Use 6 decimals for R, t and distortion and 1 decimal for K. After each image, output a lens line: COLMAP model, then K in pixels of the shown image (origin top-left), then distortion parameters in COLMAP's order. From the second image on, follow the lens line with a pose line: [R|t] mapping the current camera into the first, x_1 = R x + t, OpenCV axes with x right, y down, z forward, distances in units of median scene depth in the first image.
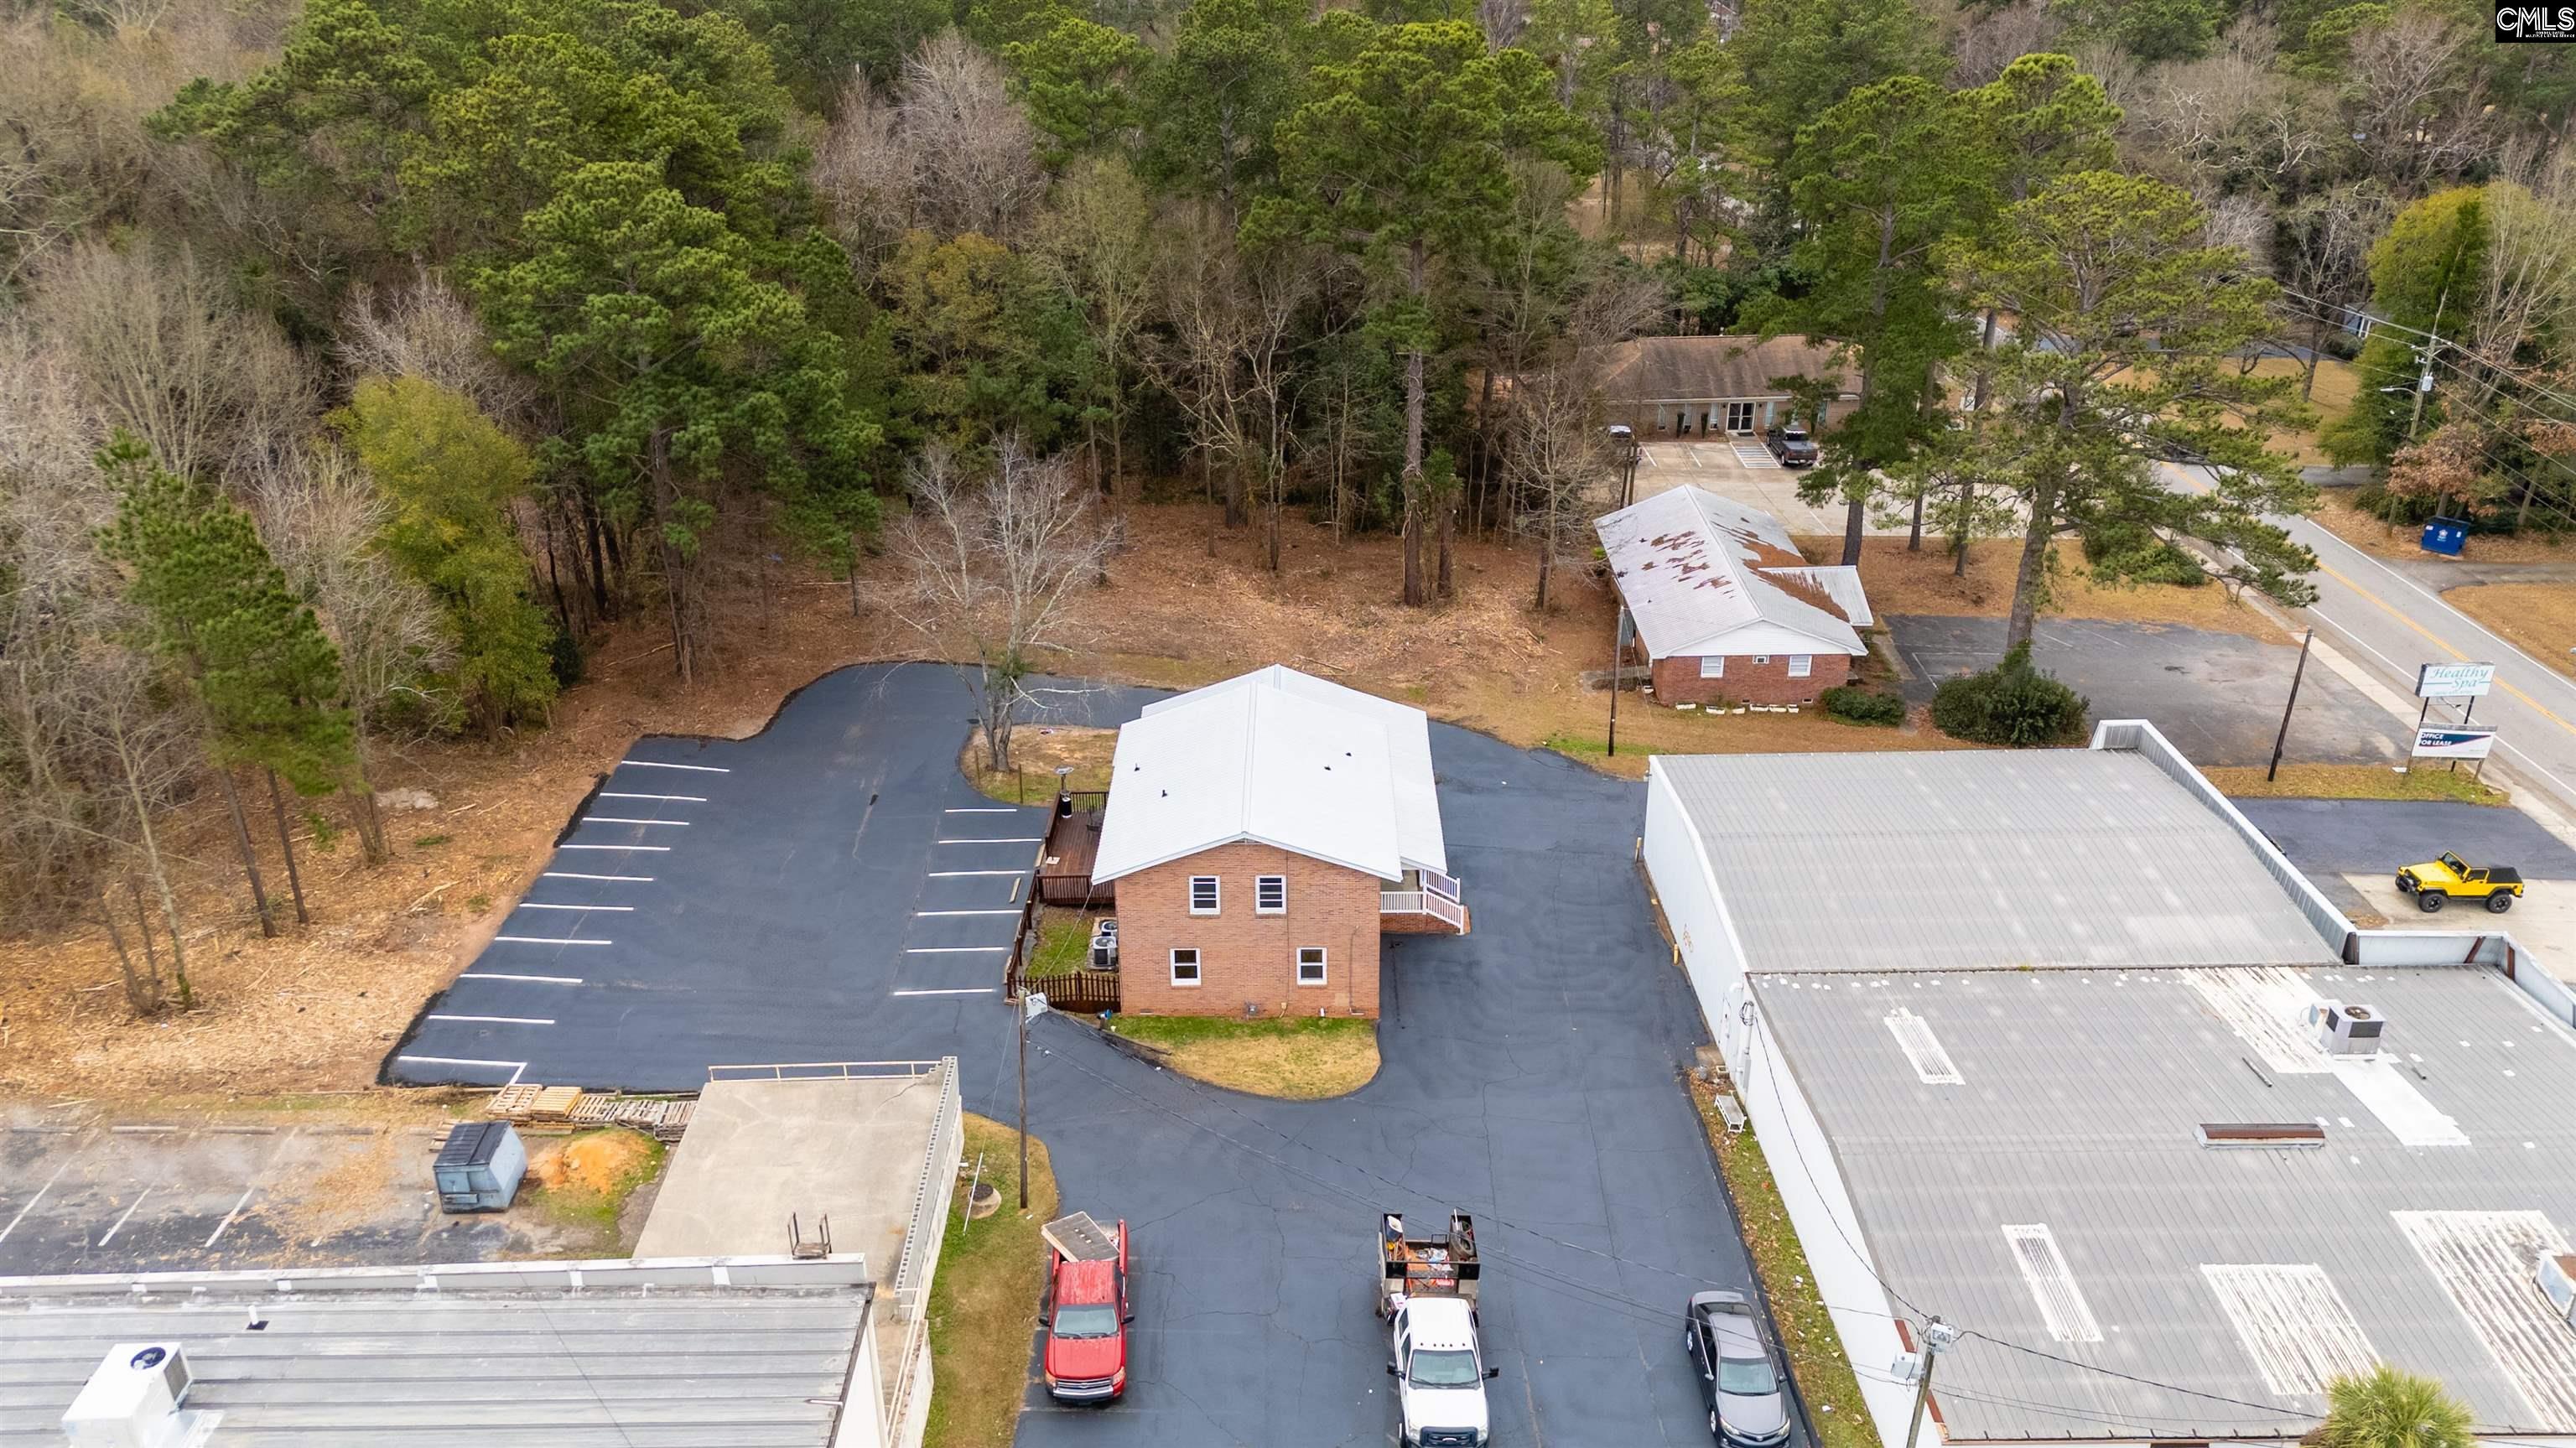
lens RADIAL K [[1895.8, 0, 1288.0], [0, 1895.8, 724.0], [0, 0, 1]] dist [0.080671, -0.081061]
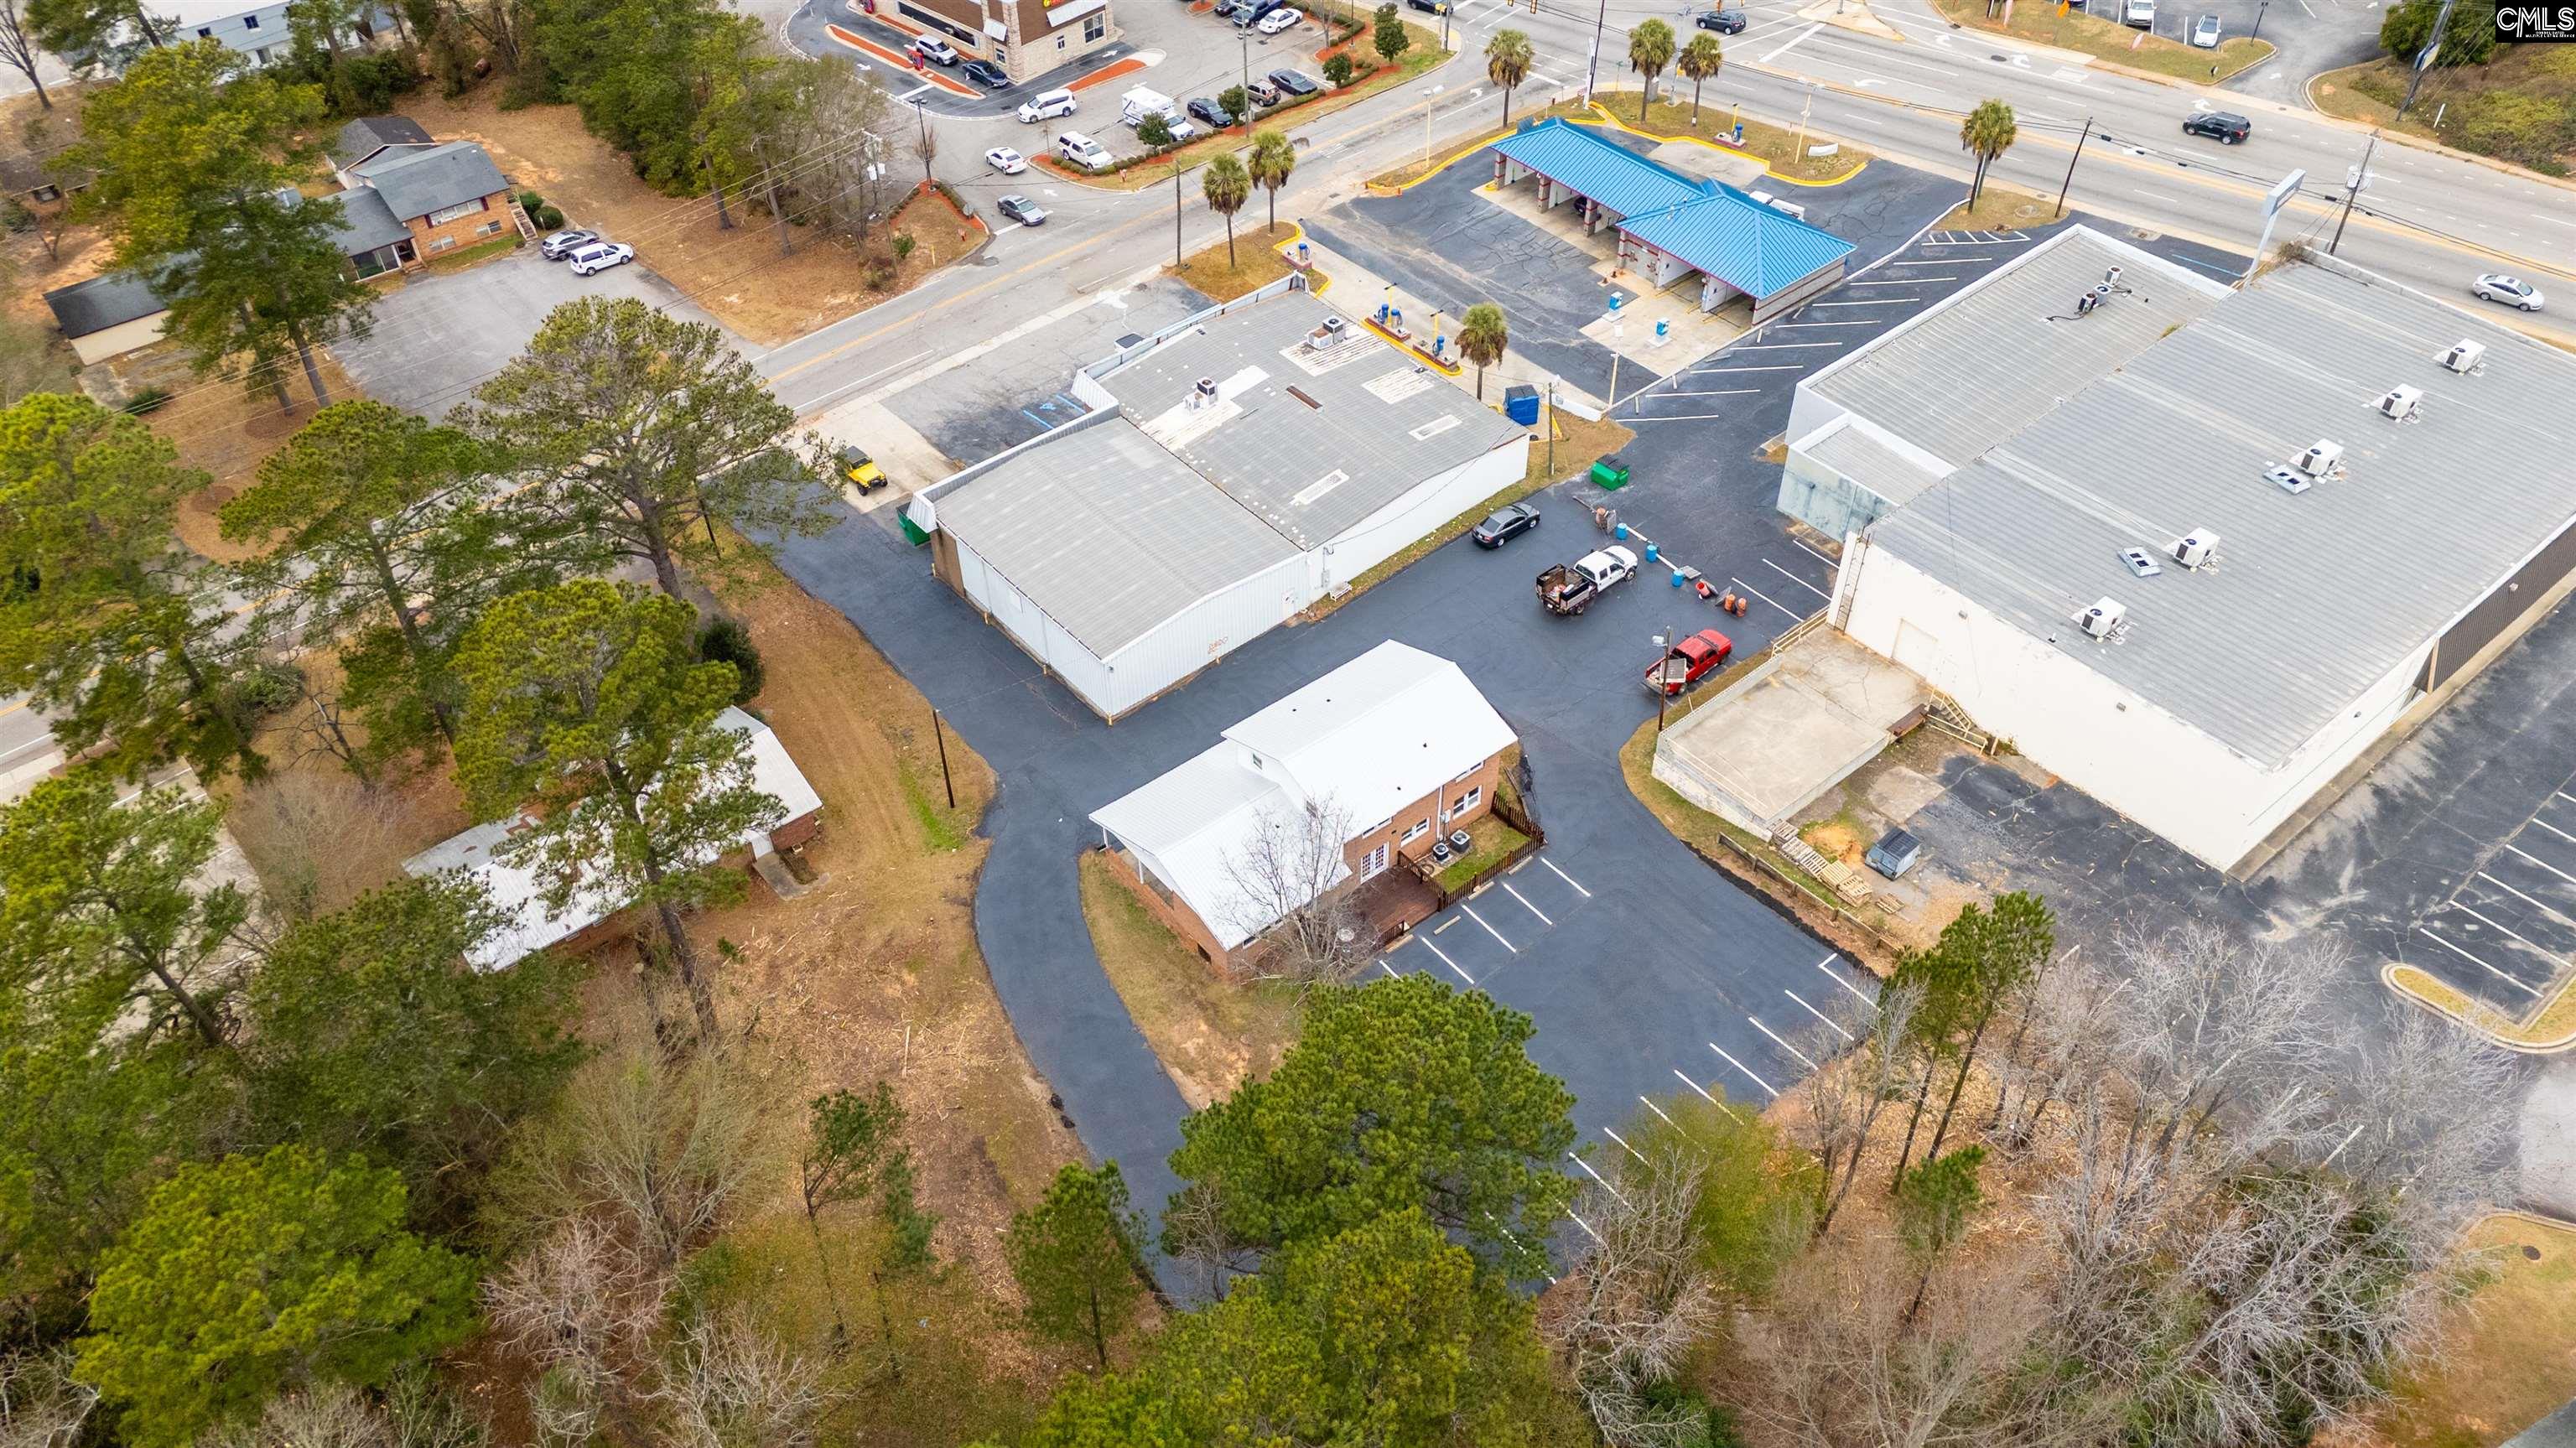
lens RADIAL K [[1895.8, 0, 1288.0], [0, 1895.8, 724.0], [0, 0, 1]] dist [0.080671, -0.081061]
pose [[-0.624707, -0.528543, 0.574790, -0.806969], [0.357591, 0.460737, 0.812312, -1.163542], [-0.694168, 0.712997, -0.098823, 1.158281]]
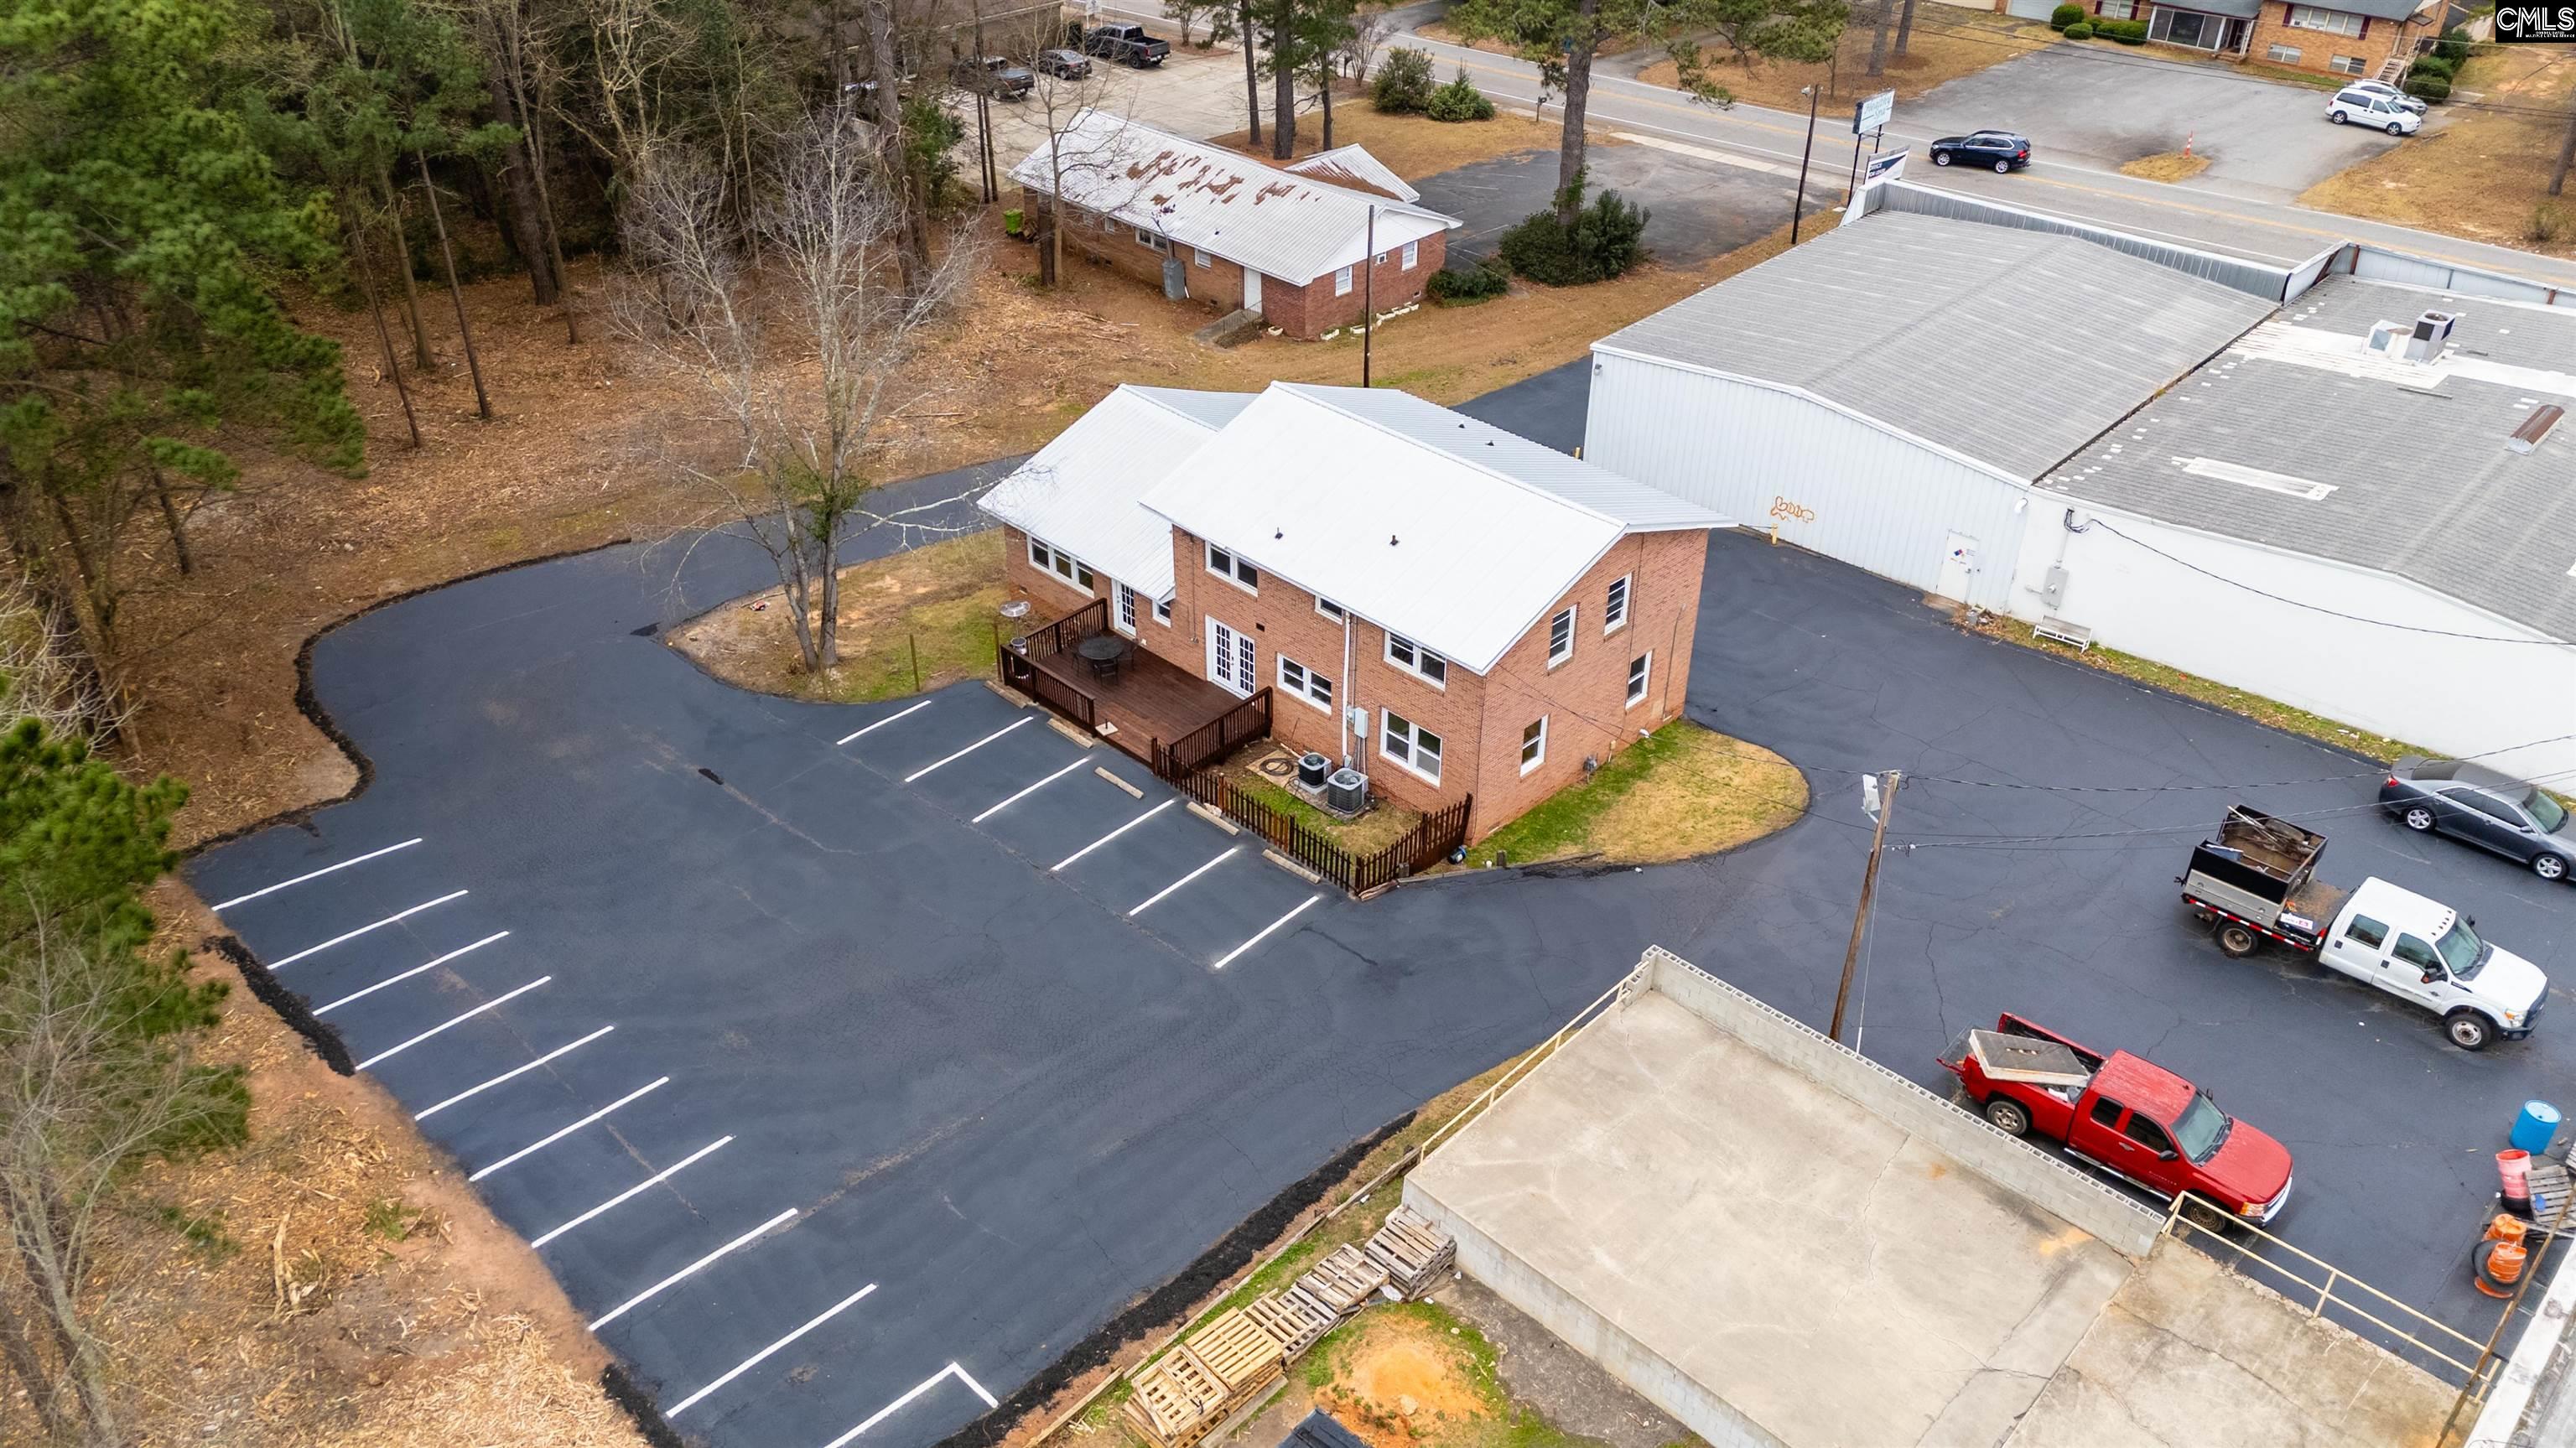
lens RADIAL K [[1895.8, 0, 1288.0], [0, 1895.8, 724.0], [0, 0, 1]] dist [0.080671, -0.081061]
pose [[0.703747, -0.384736, 0.597258, -0.514365], [0.303277, 0.922917, 0.237166, -0.075108], [-0.642466, 0.014230, 0.766182, 0.469608]]
